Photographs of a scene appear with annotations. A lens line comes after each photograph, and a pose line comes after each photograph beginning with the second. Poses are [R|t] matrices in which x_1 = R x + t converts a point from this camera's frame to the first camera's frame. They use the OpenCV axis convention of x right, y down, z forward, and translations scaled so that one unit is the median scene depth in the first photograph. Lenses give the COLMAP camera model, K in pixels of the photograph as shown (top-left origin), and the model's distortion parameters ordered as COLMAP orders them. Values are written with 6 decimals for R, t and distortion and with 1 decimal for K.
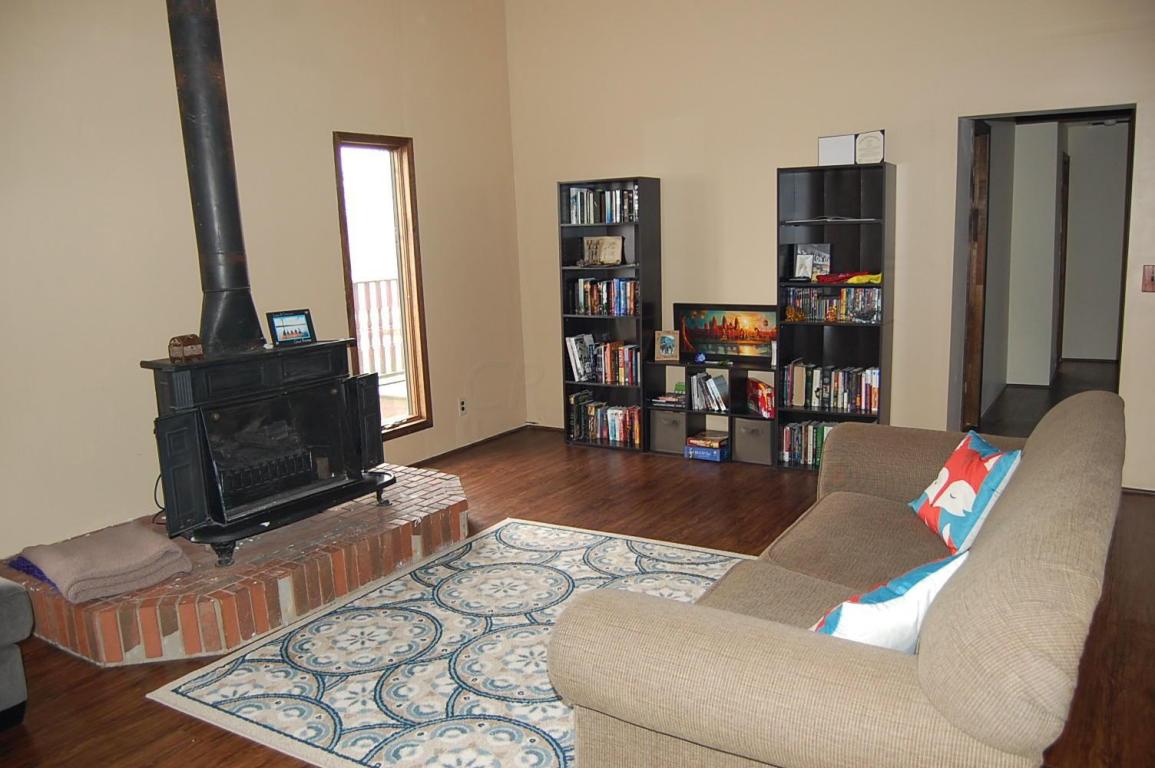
lens RADIAL K [[908.6, 0, 575.3], [0, 908.6, 390.9], [0, 0, 1]] dist [-0.091913, 0.036600]
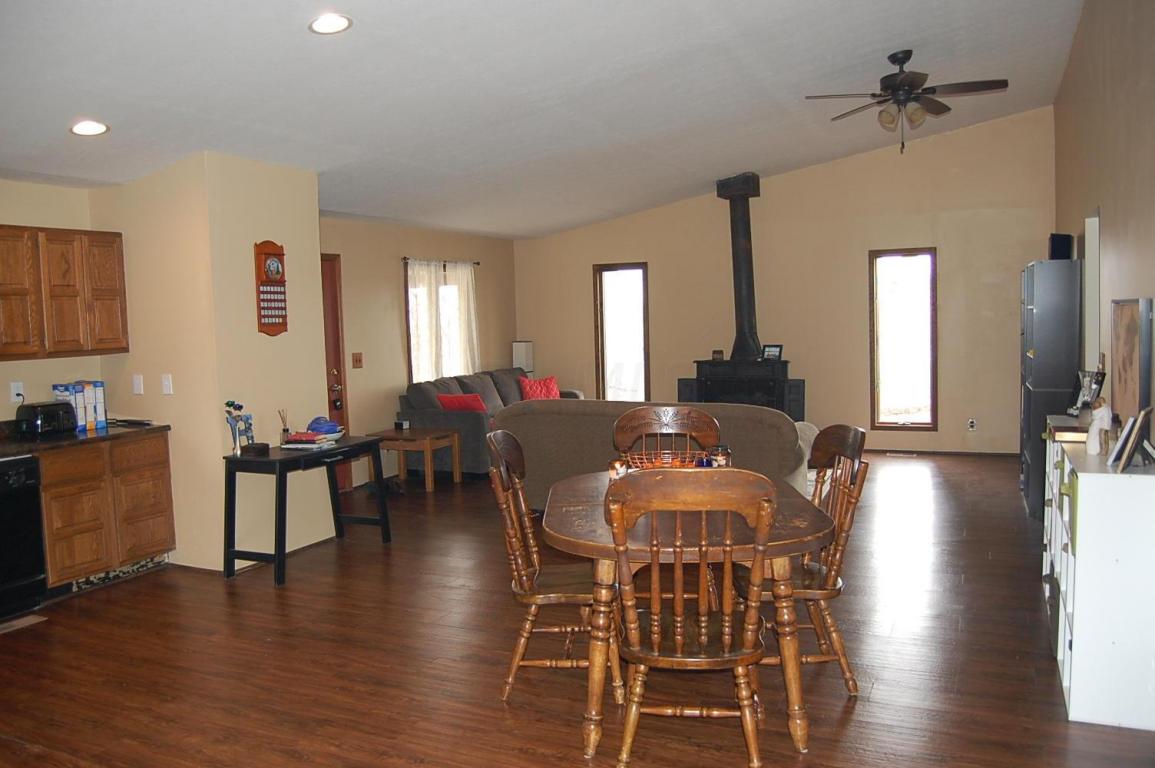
lens RADIAL K [[908.6, 0, 575.3], [0, 908.6, 390.9], [0, 0, 1]] dist [-0.091913, 0.036600]
pose [[0.127596, 0.113536, -0.985306, 2.383022], [-0.146864, 0.984638, 0.094440, -0.154968], [0.980893, 0.132656, 0.142310, 0.322673]]
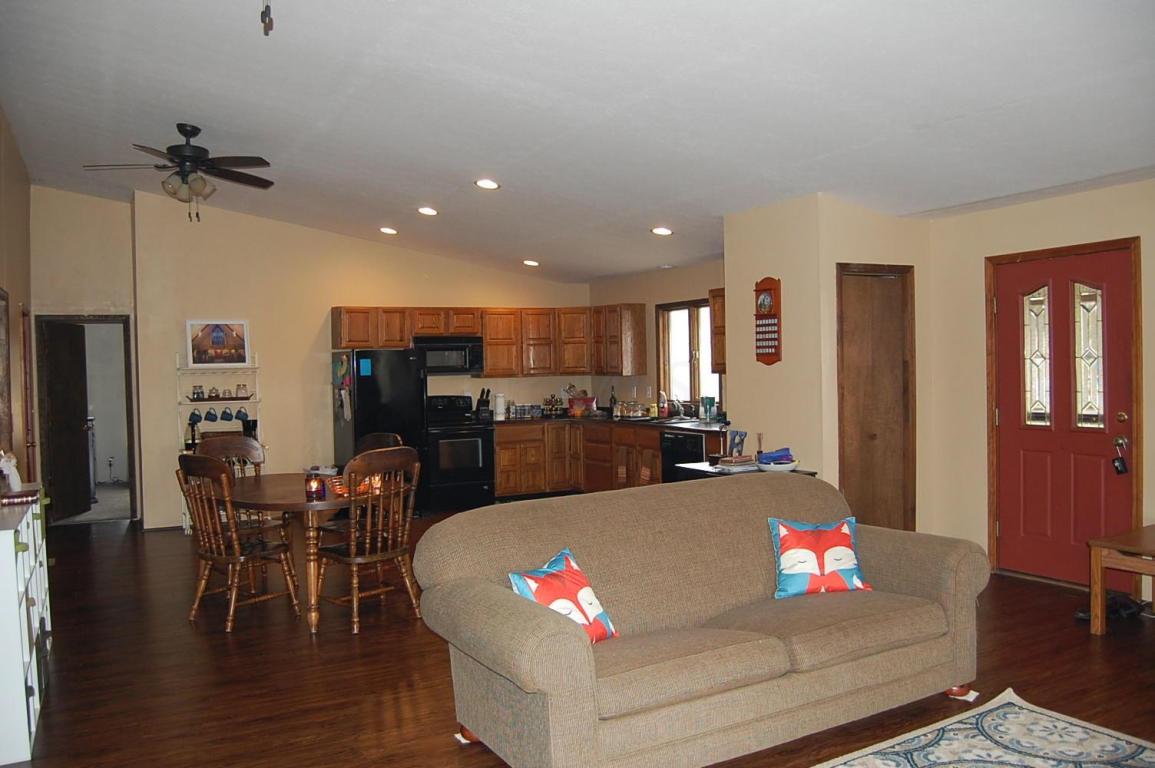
lens RADIAL K [[908.6, 0, 575.3], [0, 908.6, 390.9], [0, 0, 1]] dist [-0.091913, 0.036600]
pose [[-0.867808, 0.049277, 0.494450, -0.139788], [0.145534, 0.976640, 0.158095, -0.324617], [-0.475109, 0.209156, -0.854708, 1.895214]]
